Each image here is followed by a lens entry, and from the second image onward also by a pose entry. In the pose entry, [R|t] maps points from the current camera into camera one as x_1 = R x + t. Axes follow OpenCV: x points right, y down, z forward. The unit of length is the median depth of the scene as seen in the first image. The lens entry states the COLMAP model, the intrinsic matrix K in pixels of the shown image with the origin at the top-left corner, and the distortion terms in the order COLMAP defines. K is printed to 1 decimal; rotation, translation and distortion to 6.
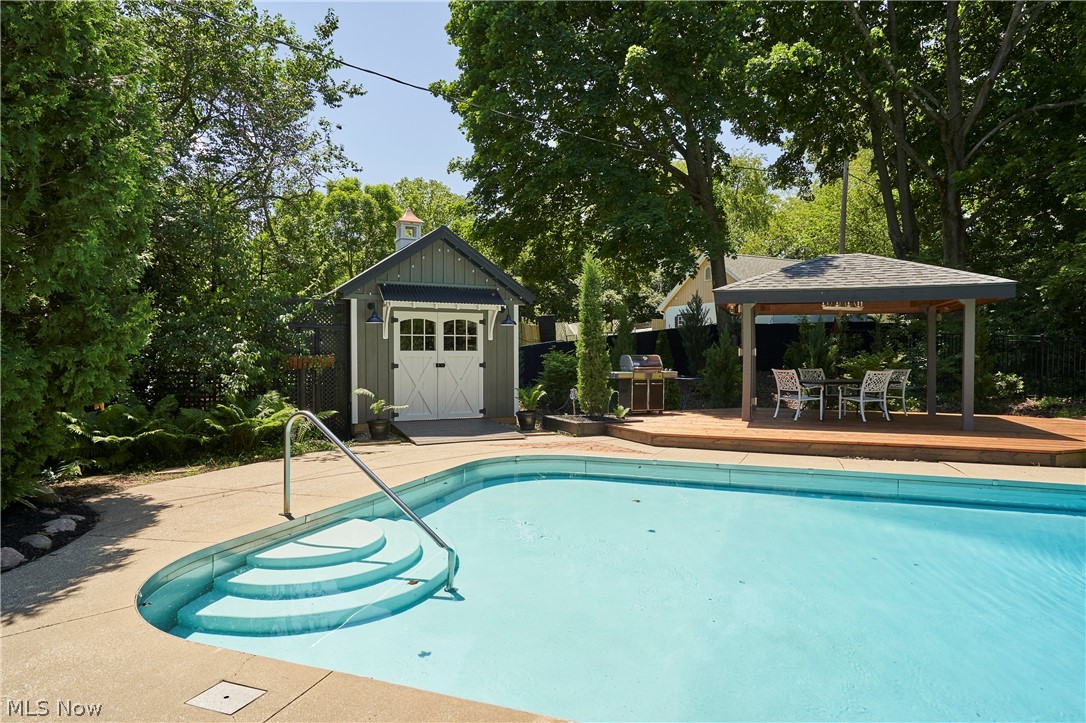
lens RADIAL K [[649.1, 0, 543.0], [0, 649.1, 361.5], [0, 0, 1]] dist [-0.004904, -0.001032]
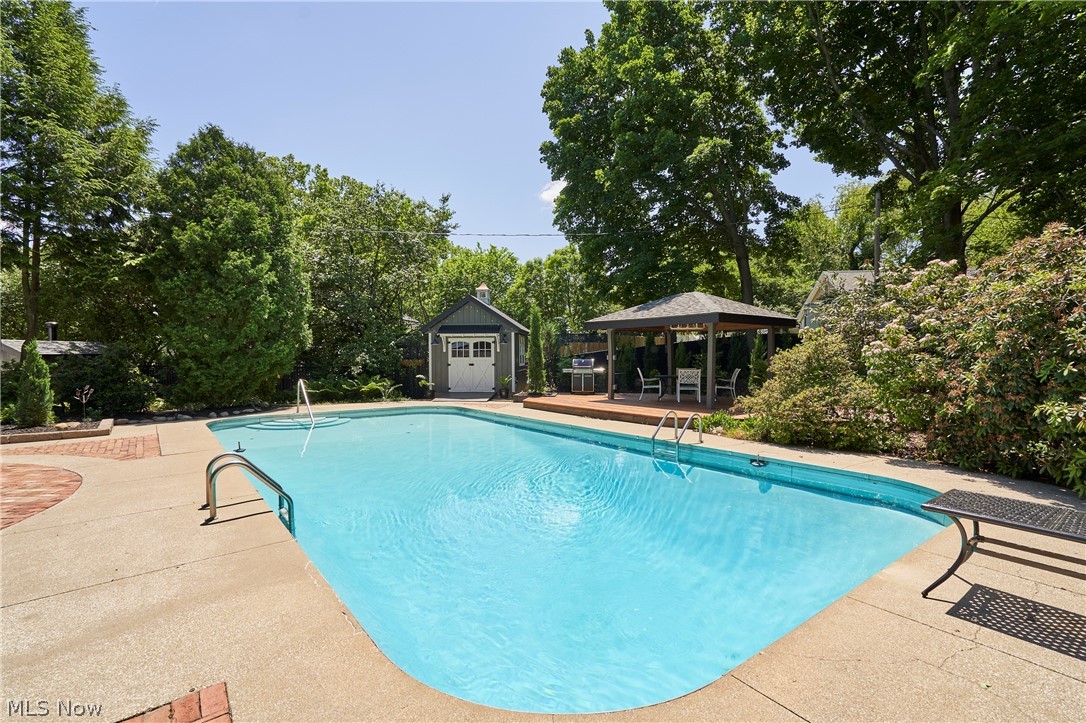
lens RADIAL K [[502.1, 0, 543.1], [0, 502.1, 377.0], [0, 0, 1]] dist [-0.004360, -0.000483]
pose [[0.854159, 0.018286, -0.519690, 0.816397], [-0.001695, 0.999474, 0.032382, -0.006229], [0.520008, -0.026779, 0.853741, -0.199353]]
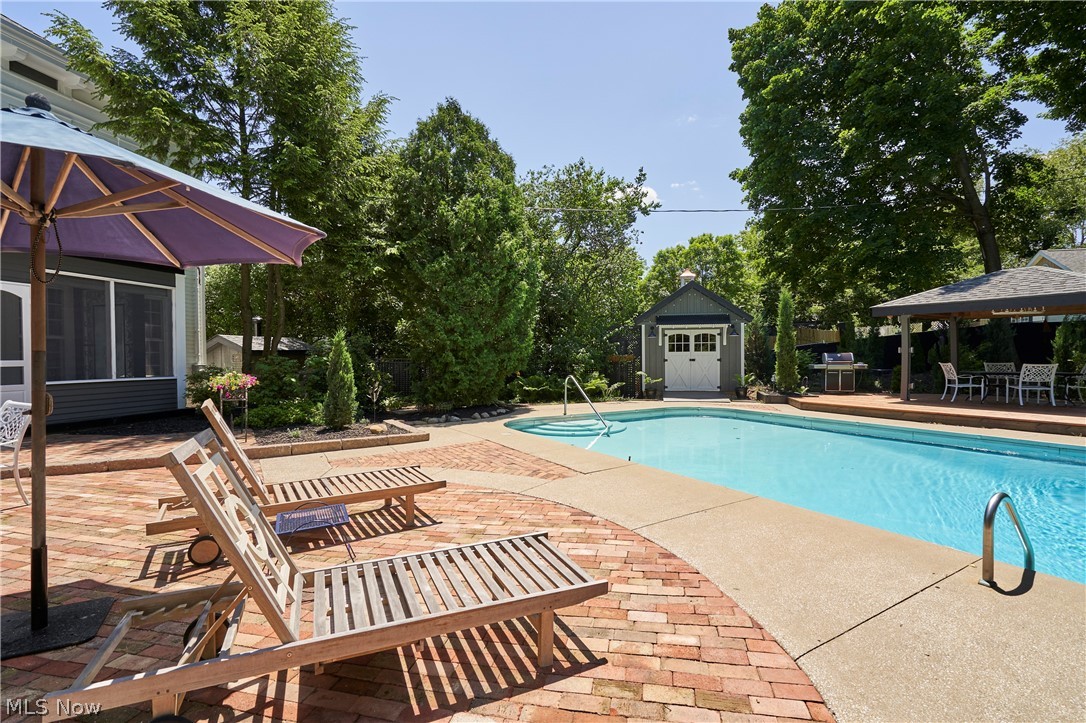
lens RADIAL K [[506.9, 0, 543.0], [0, 506.9, 365.1], [0, 0, 1]] dist [0.002471, 0.000156]
pose [[0.779292, 0.005787, -0.626634, 0.378551], [0.001640, 0.999935, 0.011274, 0.003464], [0.626658, -0.009814, 0.779232, -0.314133]]
